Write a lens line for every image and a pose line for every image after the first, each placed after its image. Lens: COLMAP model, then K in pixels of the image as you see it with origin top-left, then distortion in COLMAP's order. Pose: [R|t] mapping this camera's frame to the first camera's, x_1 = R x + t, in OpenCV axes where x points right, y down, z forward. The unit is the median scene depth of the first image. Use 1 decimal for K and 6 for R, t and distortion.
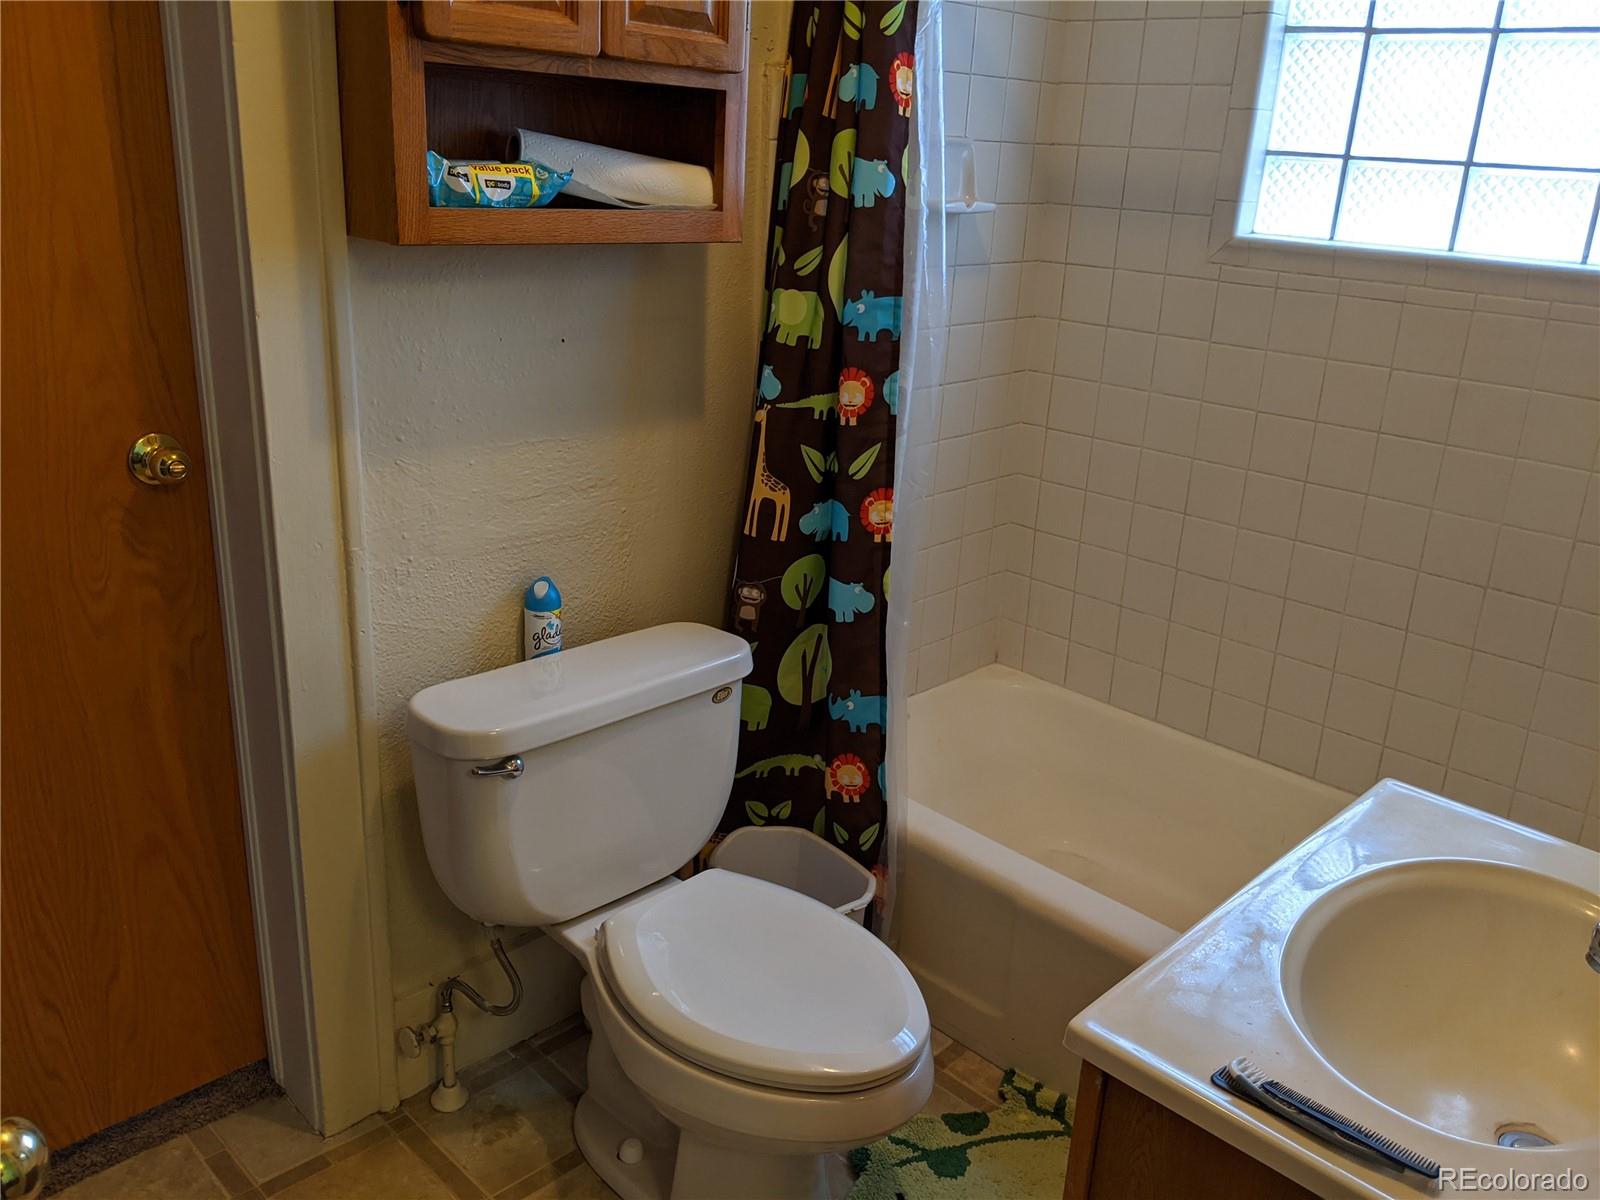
lens RADIAL K [[1278.2, 0, 800.2], [0, 1278.2, 596.3], [0, 0, 1]] dist [0.067278, -0.114048]
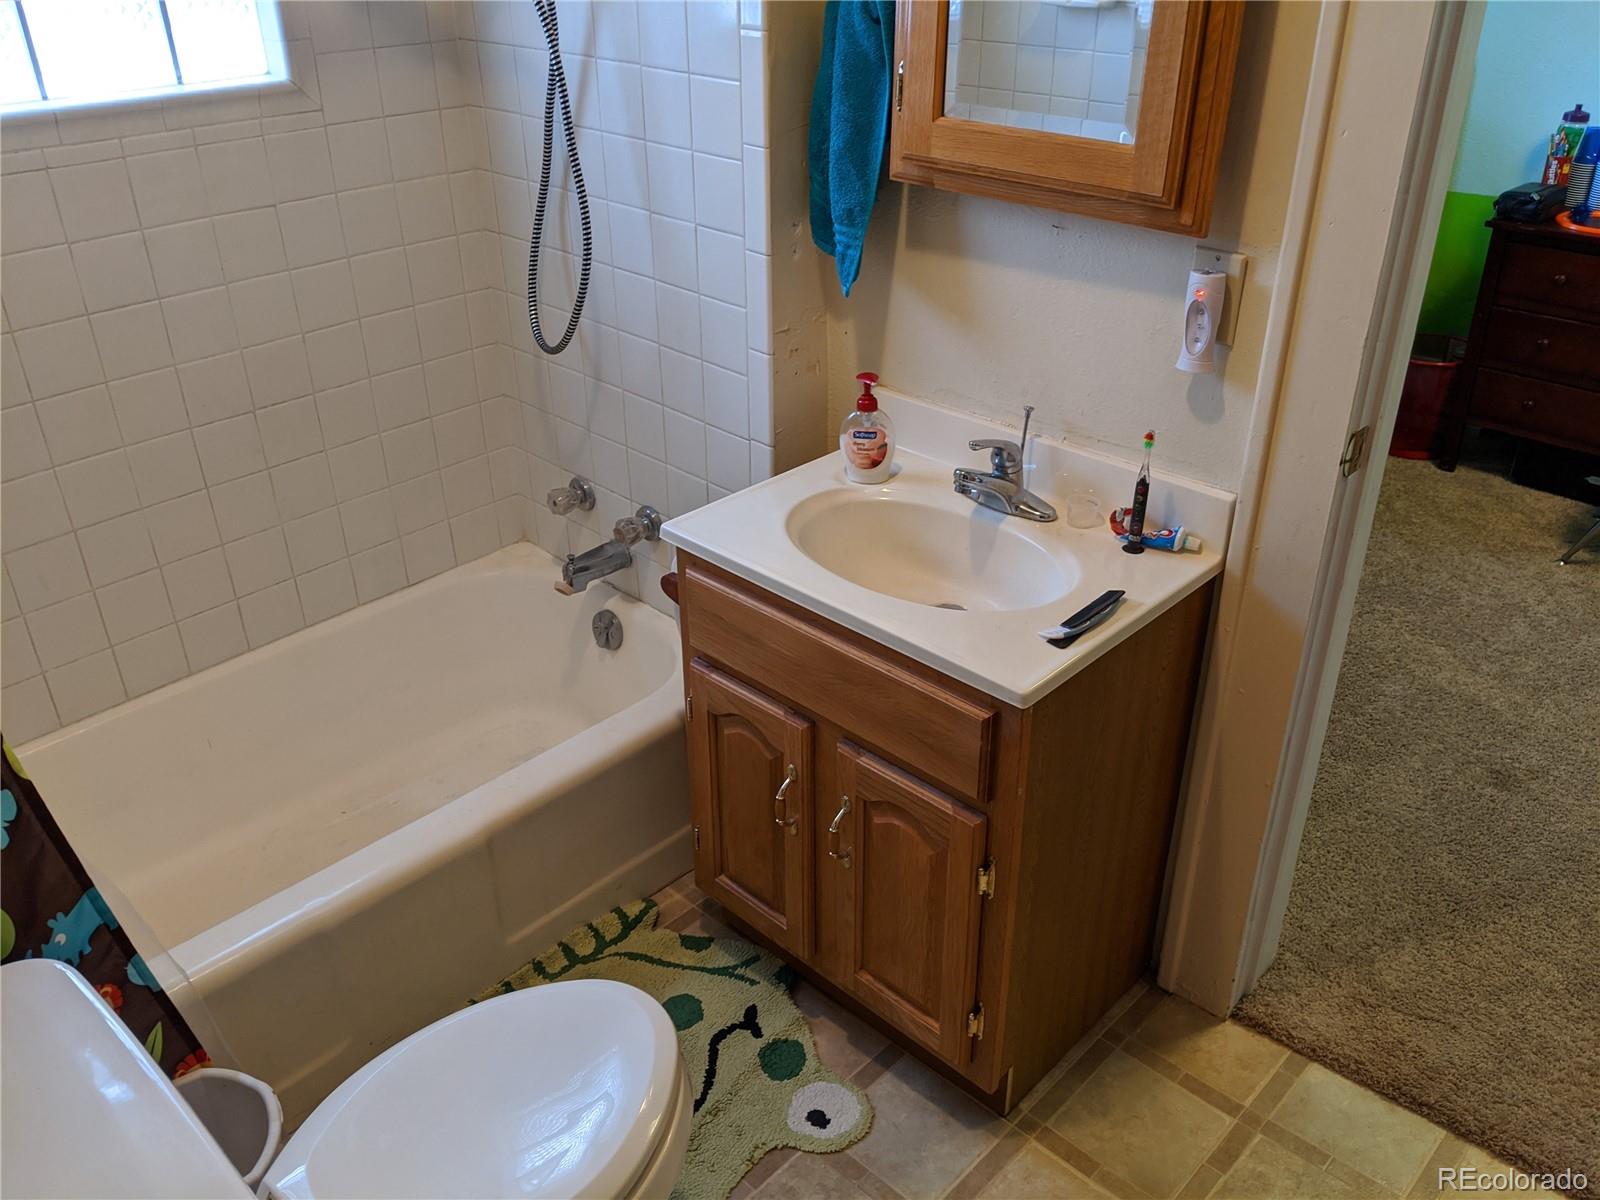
lens RADIAL K [[1278.2, 0, 800.5], [0, 1278.2, 600.1], [0, 0, 1]] dist [0.067278, -0.114048]
pose [[-0.026556, -0.530391, 0.847337, -0.455481], [0.338196, 0.792887, 0.506907, -0.270651], [-0.940701, 0.300027, 0.158320, 0.474277]]
